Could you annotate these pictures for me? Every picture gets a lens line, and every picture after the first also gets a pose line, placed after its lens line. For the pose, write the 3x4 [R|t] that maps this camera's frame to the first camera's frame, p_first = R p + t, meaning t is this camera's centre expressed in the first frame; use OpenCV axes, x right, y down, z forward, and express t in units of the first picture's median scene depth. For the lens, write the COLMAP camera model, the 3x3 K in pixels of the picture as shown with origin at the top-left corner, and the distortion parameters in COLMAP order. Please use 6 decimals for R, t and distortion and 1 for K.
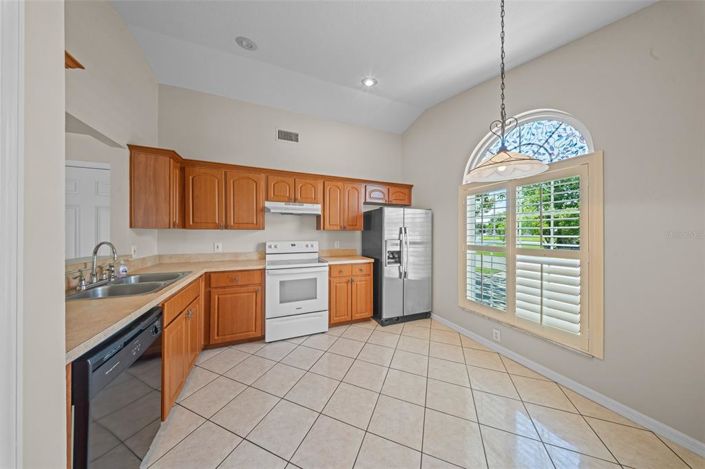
lens RADIAL K [[209.4, 0, 353.4], [0, 209.4, 229.0], [0, 0, 1]] dist [0.000626, 0.000001]
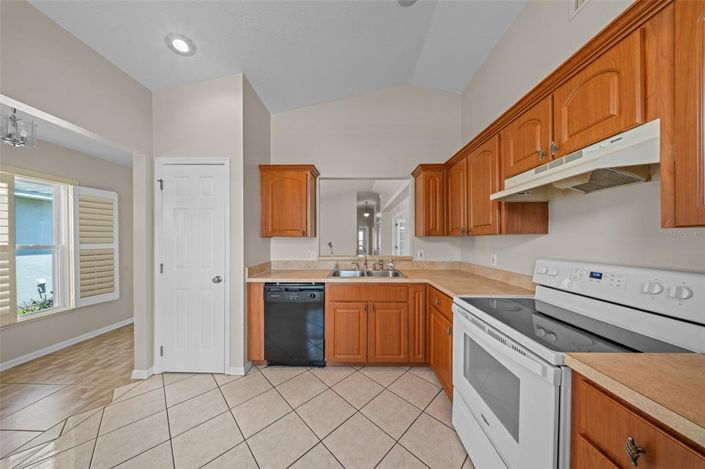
lens RADIAL K [[213.1, 0, 352.0], [0, 213.1, 240.8], [0, 0, 1]] dist [0.000309, 0.000006]
pose [[-0.405481, 0.005021, -0.914090, 0.218924], [0.022545, 0.999736, -0.004510, 0.012916], [0.913825, -0.022437, -0.405487, 0.852209]]
